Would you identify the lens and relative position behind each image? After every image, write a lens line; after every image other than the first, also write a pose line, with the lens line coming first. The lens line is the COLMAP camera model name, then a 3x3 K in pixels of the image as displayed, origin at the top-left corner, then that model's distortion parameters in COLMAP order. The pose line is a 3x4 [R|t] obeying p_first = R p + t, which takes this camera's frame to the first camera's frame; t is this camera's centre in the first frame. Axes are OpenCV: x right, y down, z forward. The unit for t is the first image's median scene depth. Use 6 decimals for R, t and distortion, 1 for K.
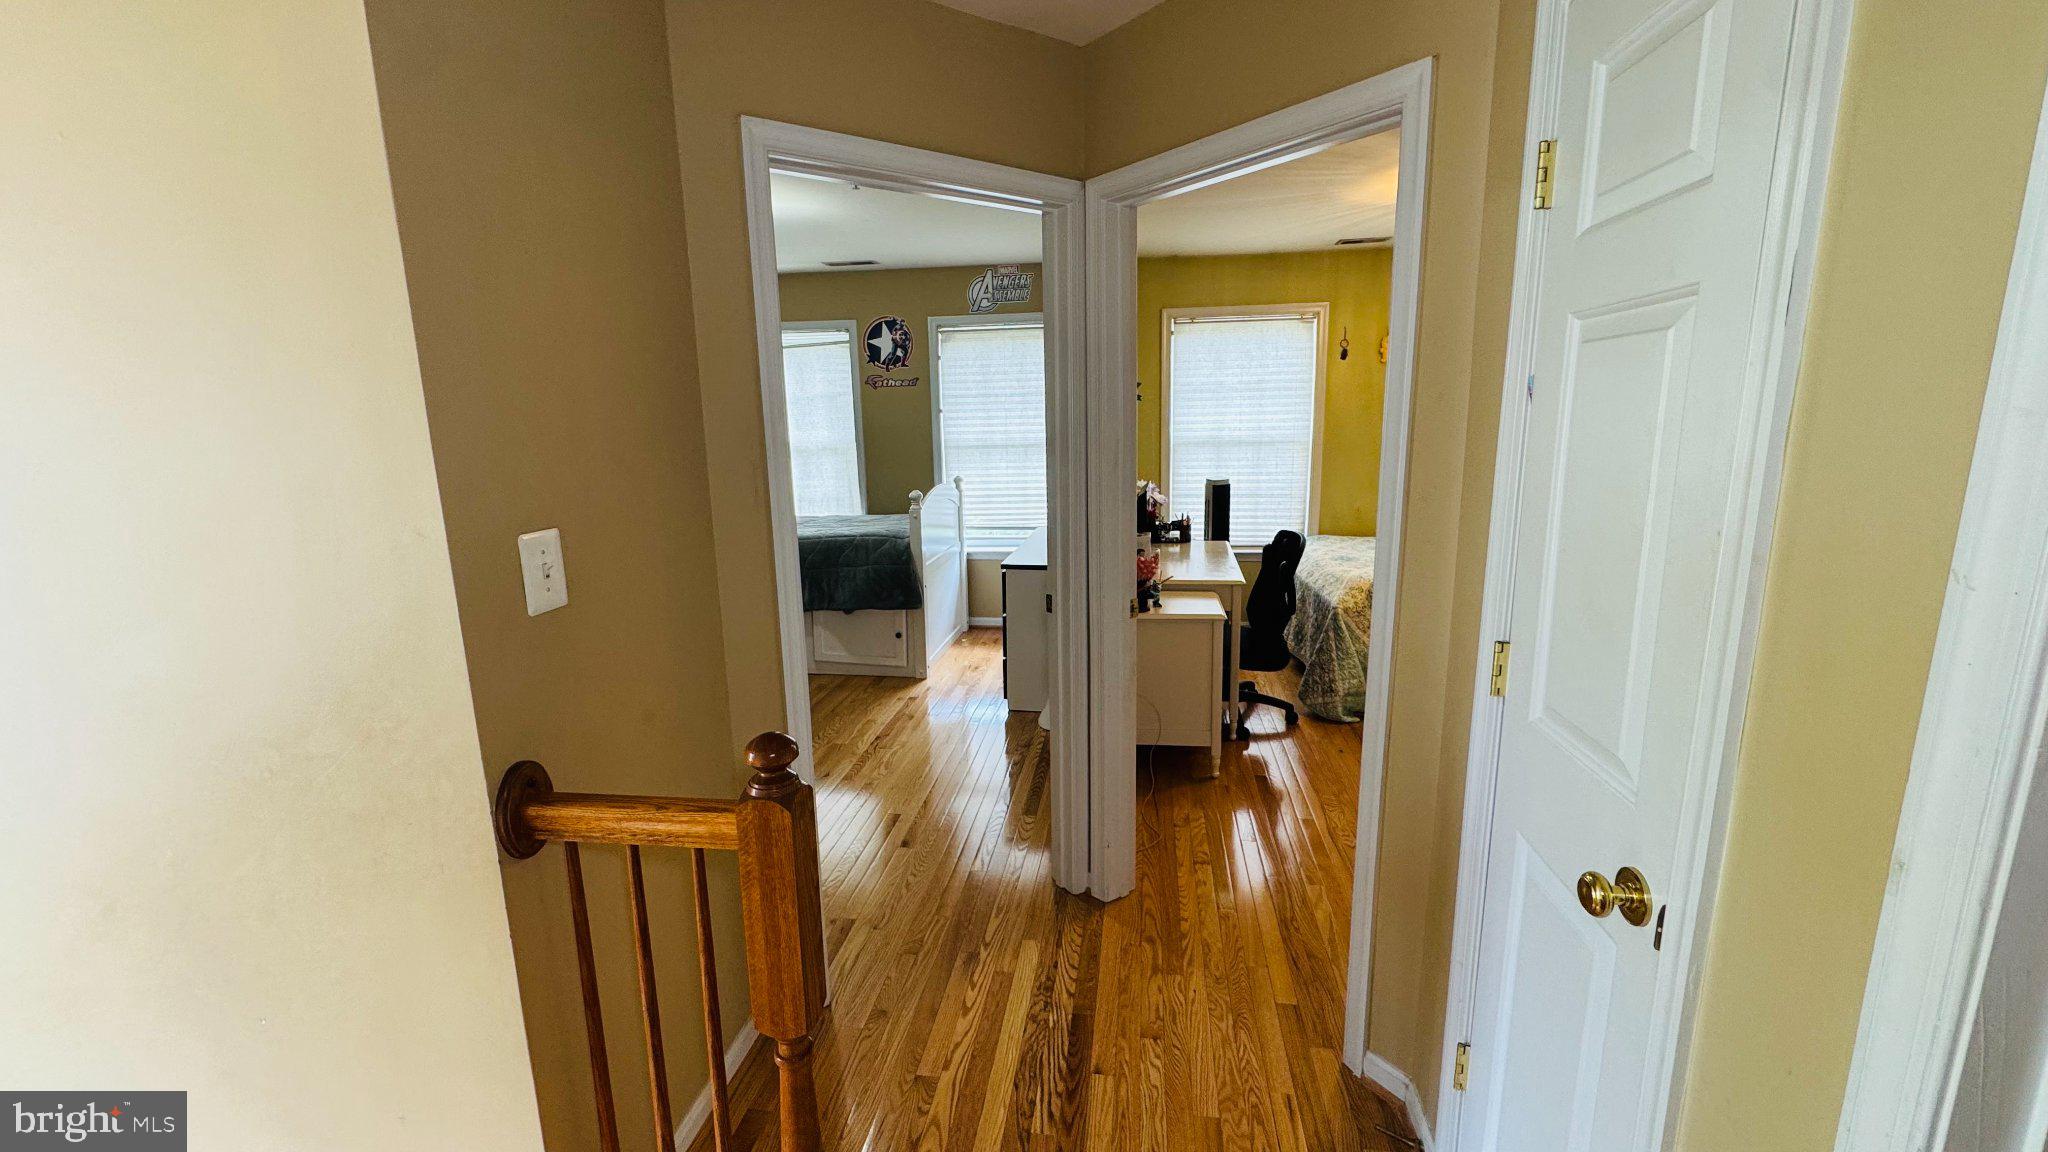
lens RADIAL K [[814.0, 0, 1027.3], [0, 814.0, 568.6], [0, 0, 1]] dist [-0.002929, -0.000821]
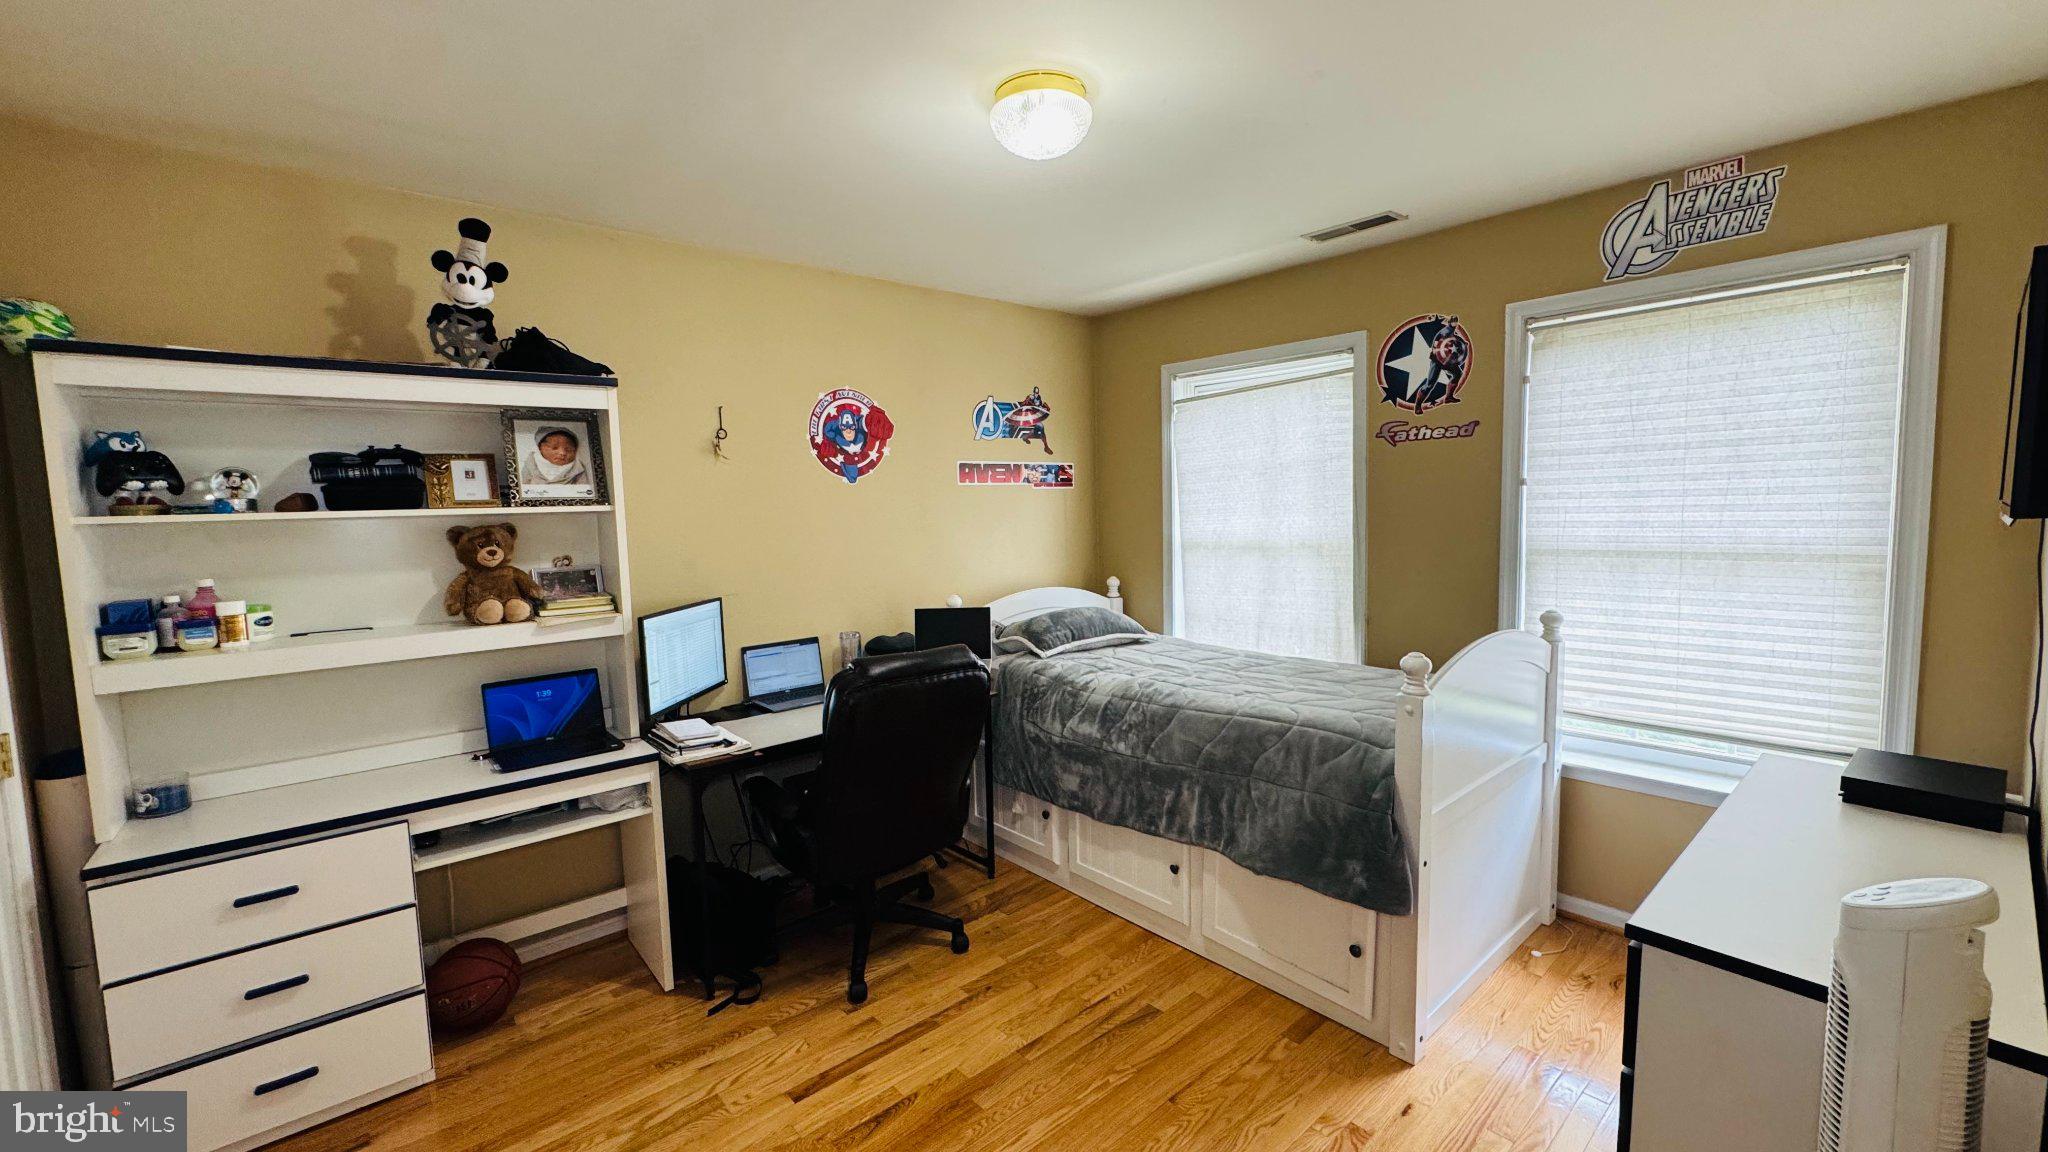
lens RADIAL K [[814.0, 0, 1029.9], [0, 814.0, 574.9], [0, 0, 1]] dist [-0.002929, -0.000821]
pose [[0.757405, 0.055063, -0.650619, -0.004824], [-0.108000, 0.993278, -0.041662, -0.081063], [0.643952, 0.101822, 0.758260, 0.419882]]
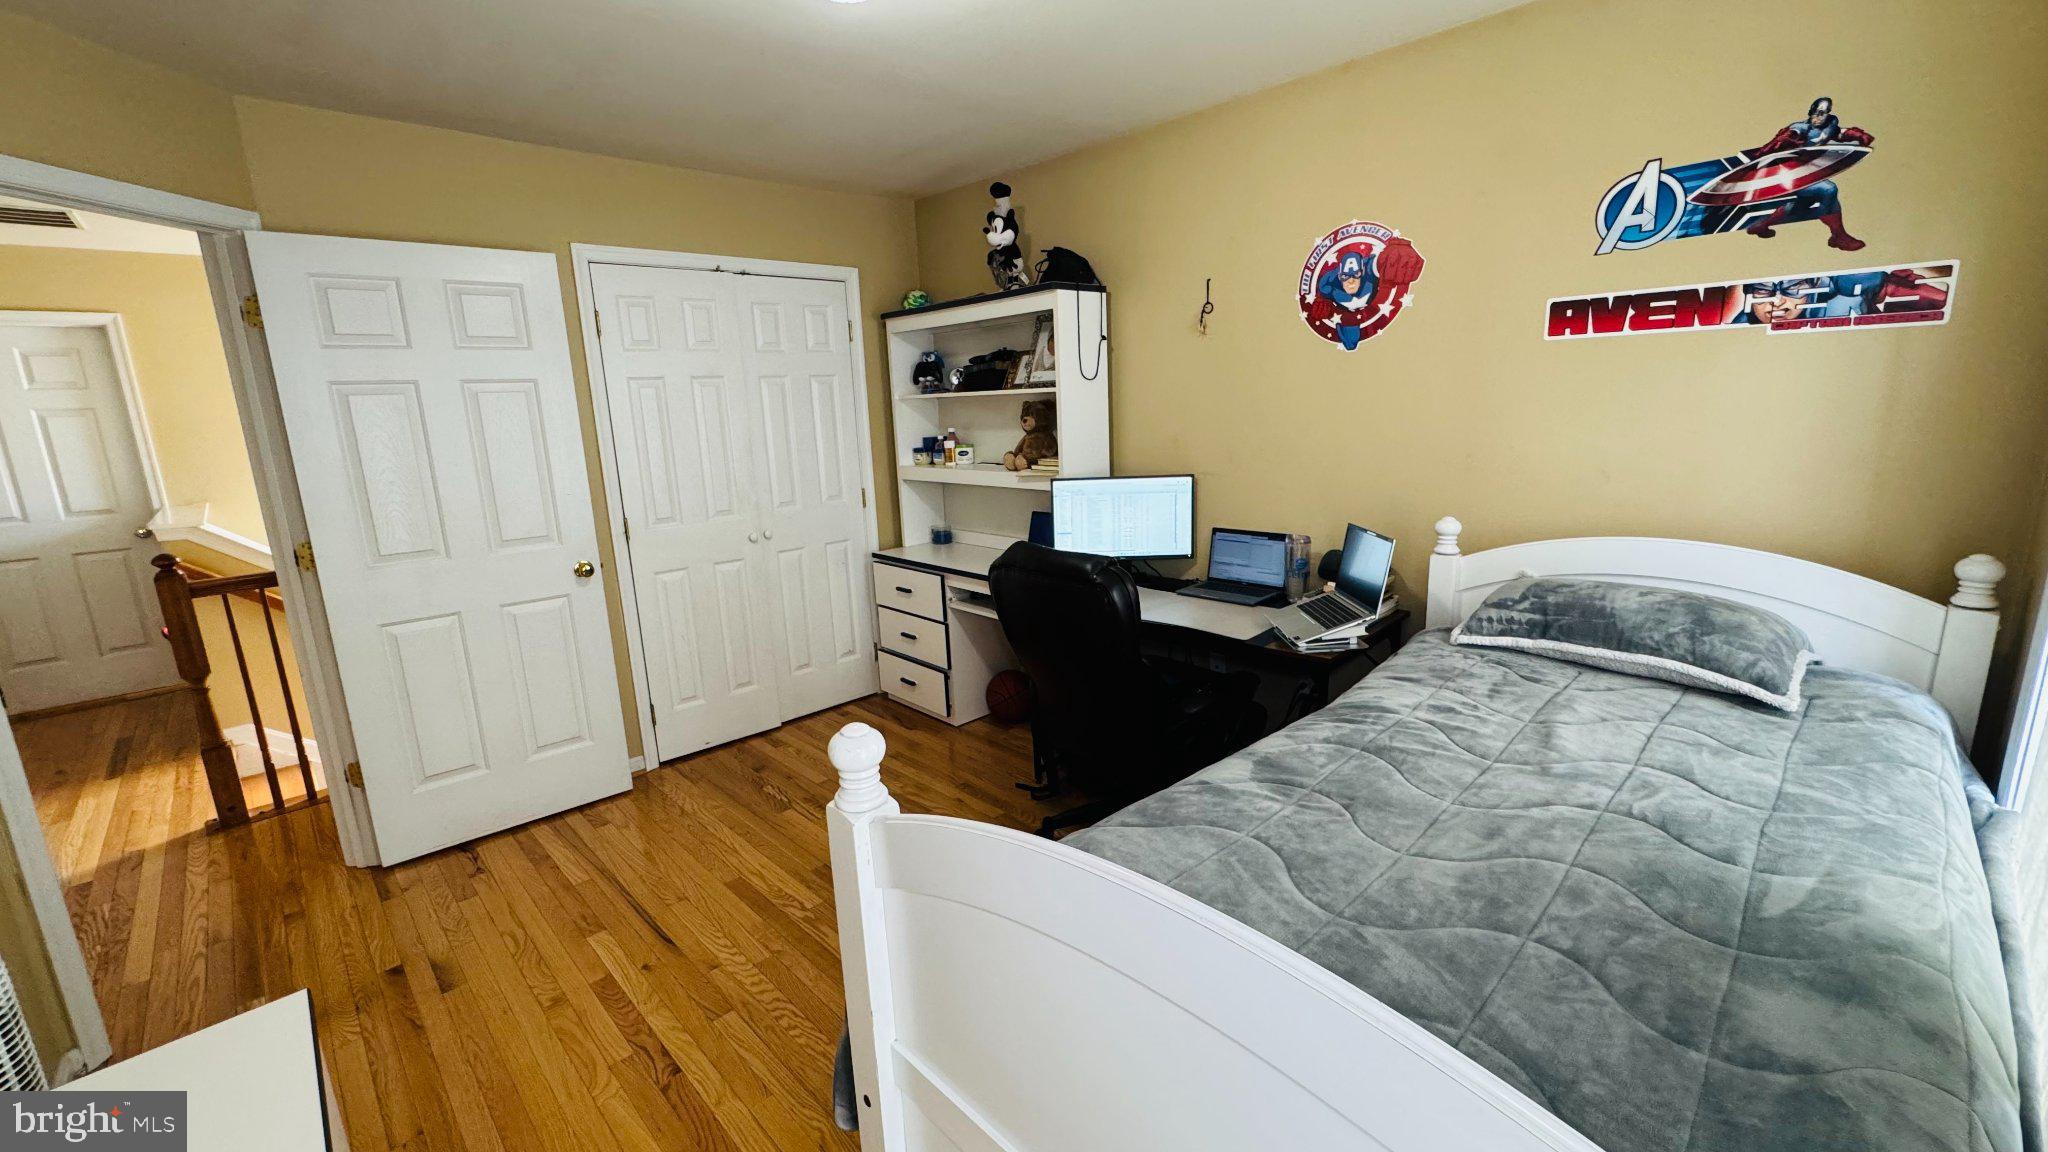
lens RADIAL K [[814.0, 0, 1017.0], [0, 814.0, 576.7], [0, 0, 1]] dist [-0.002929, -0.000821]
pose [[-0.617127, 0.211804, -0.757822, 0.000269], [-0.094594, 0.936137, 0.338674, -0.208511], [0.781157, 0.280690, -0.557680, 1.094893]]
